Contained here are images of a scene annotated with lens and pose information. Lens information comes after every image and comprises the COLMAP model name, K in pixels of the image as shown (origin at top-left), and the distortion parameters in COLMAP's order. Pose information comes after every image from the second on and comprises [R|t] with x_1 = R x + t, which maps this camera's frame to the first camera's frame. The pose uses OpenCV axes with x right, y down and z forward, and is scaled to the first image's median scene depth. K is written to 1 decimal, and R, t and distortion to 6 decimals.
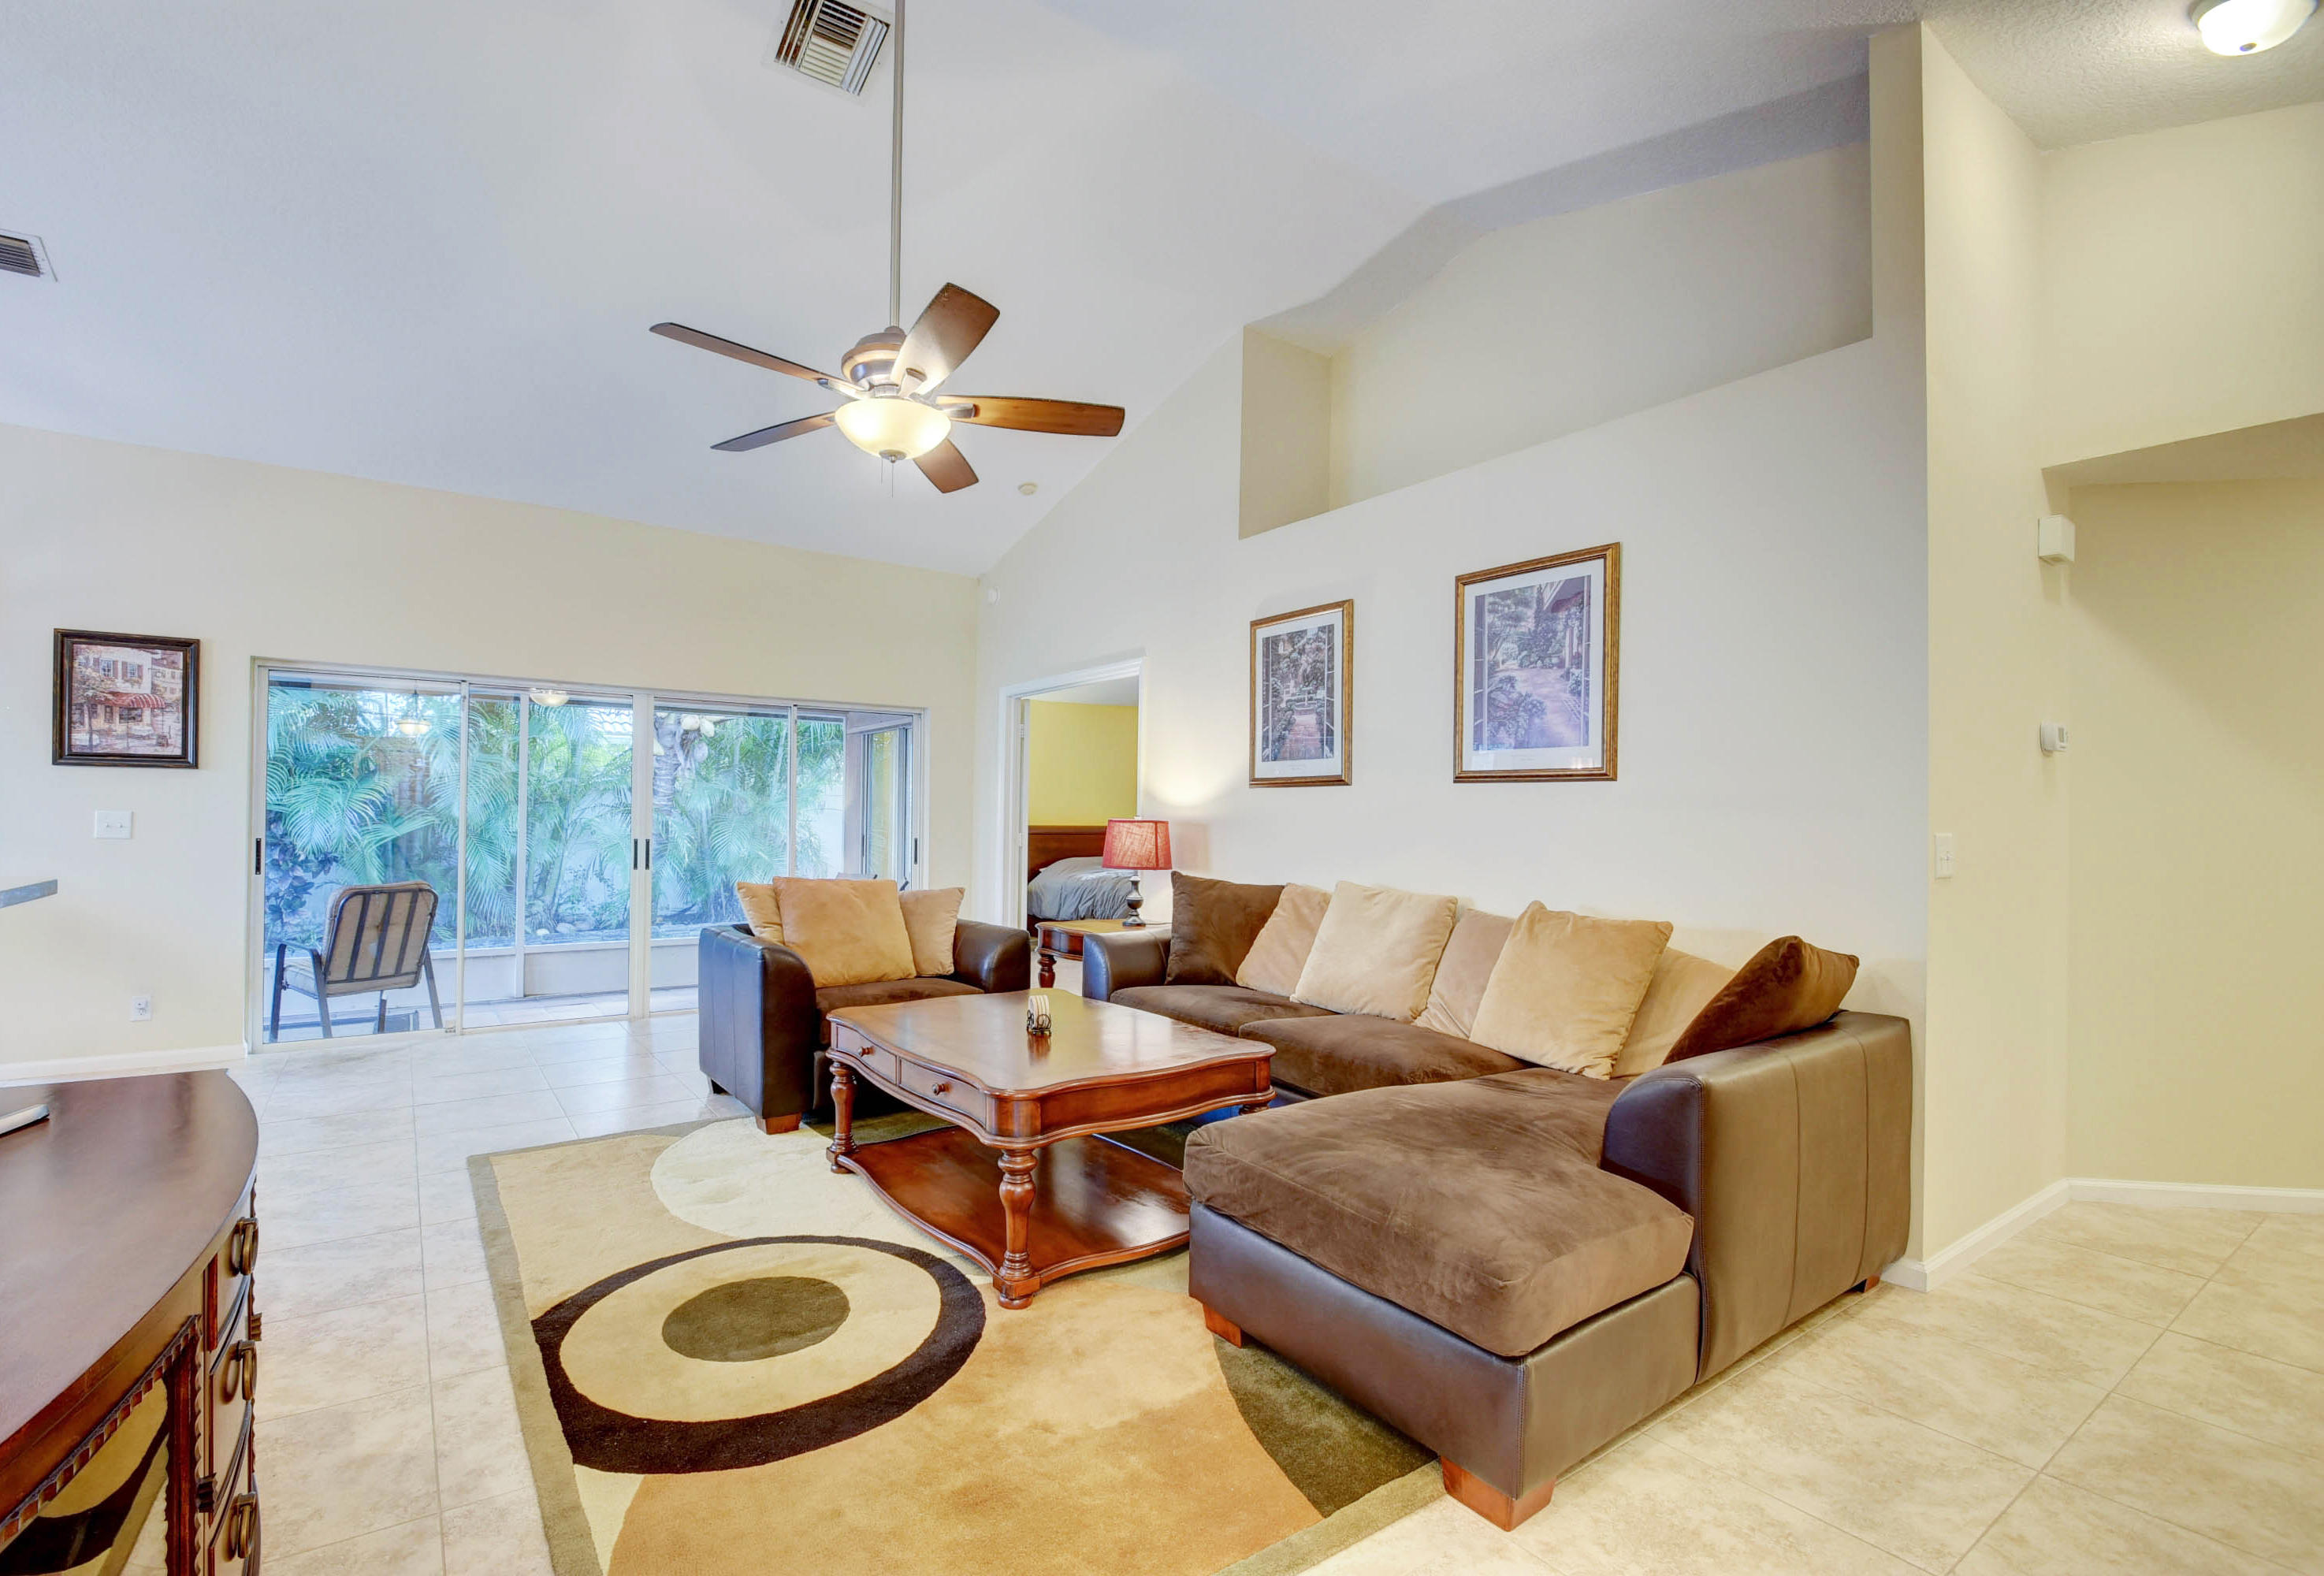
lens RADIAL K [[1034.6, 0, 1098.3], [0, 1034.6, 808.2], [0, 0, 1]] dist [-0.016319, -0.000463]
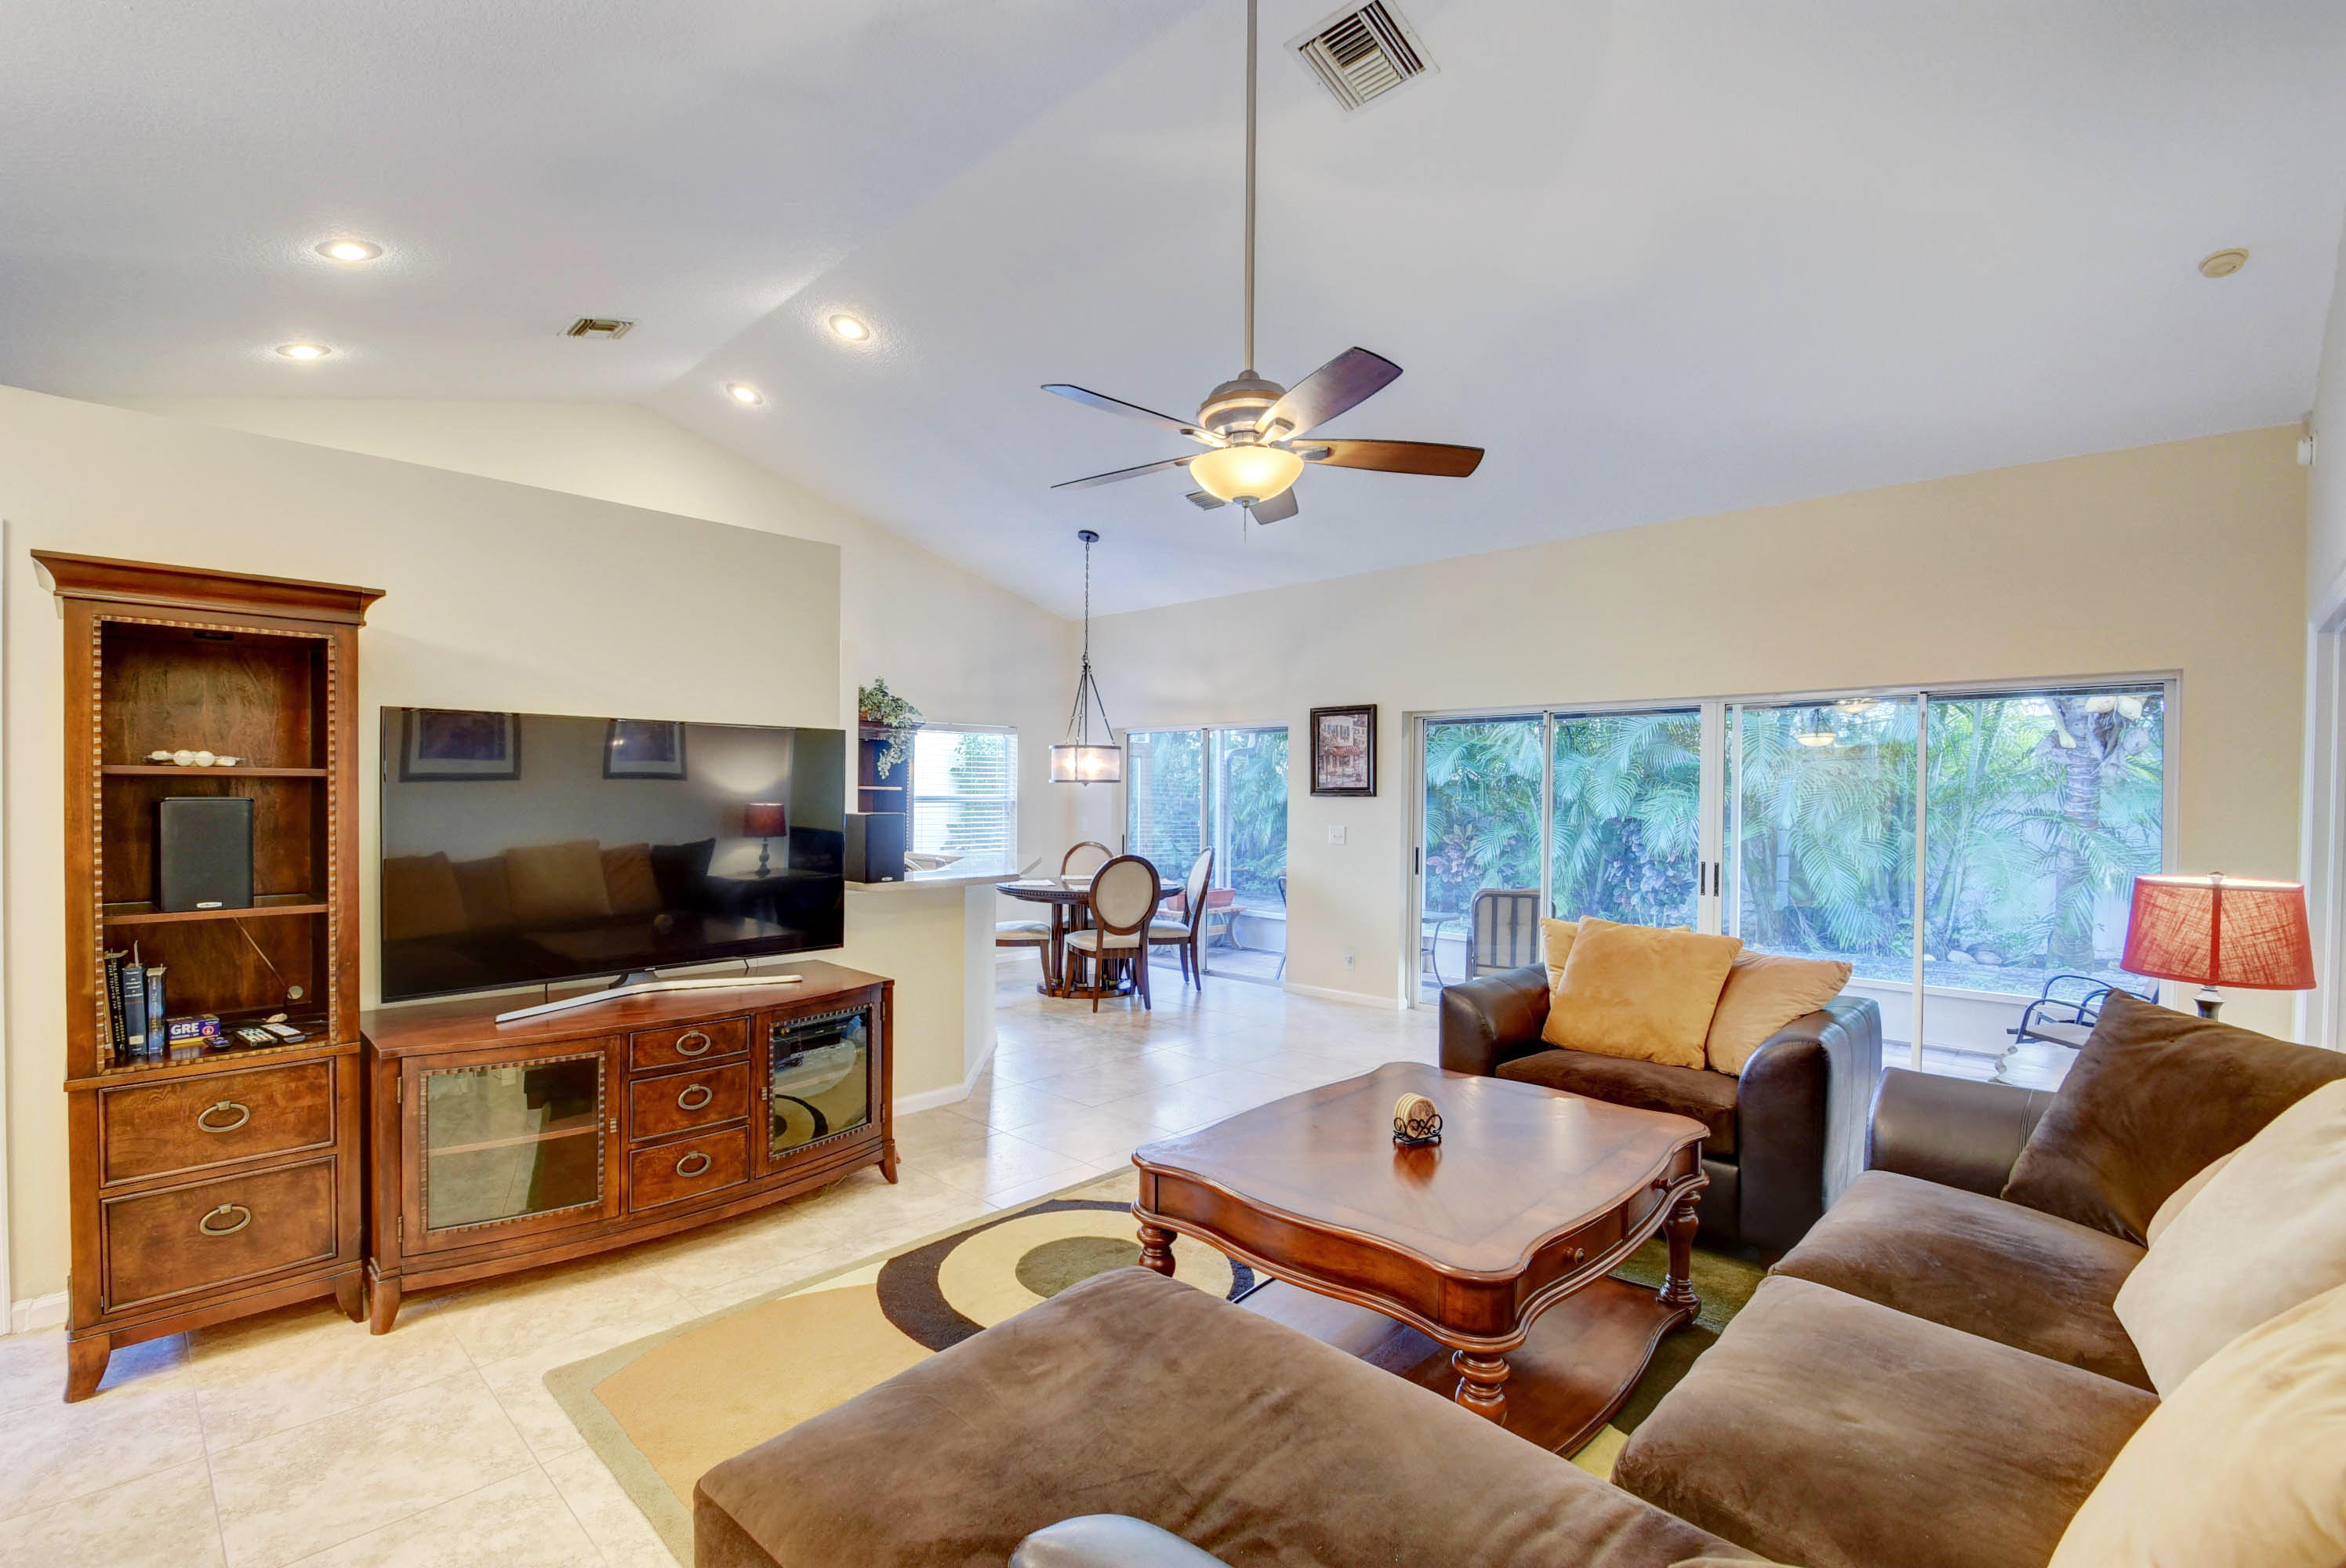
lens RADIAL K [[1022.3, 0, 1128.6], [0, 1022.3, 800.7], [0, 0, 1]] dist [0.001359, -0.010092]
pose [[0.189155, -0.003990, -0.981939, 0.441140], [0.004228, 0.999986, -0.003249, -0.030406], [0.981938, -0.003537, 0.189169, 0.409146]]
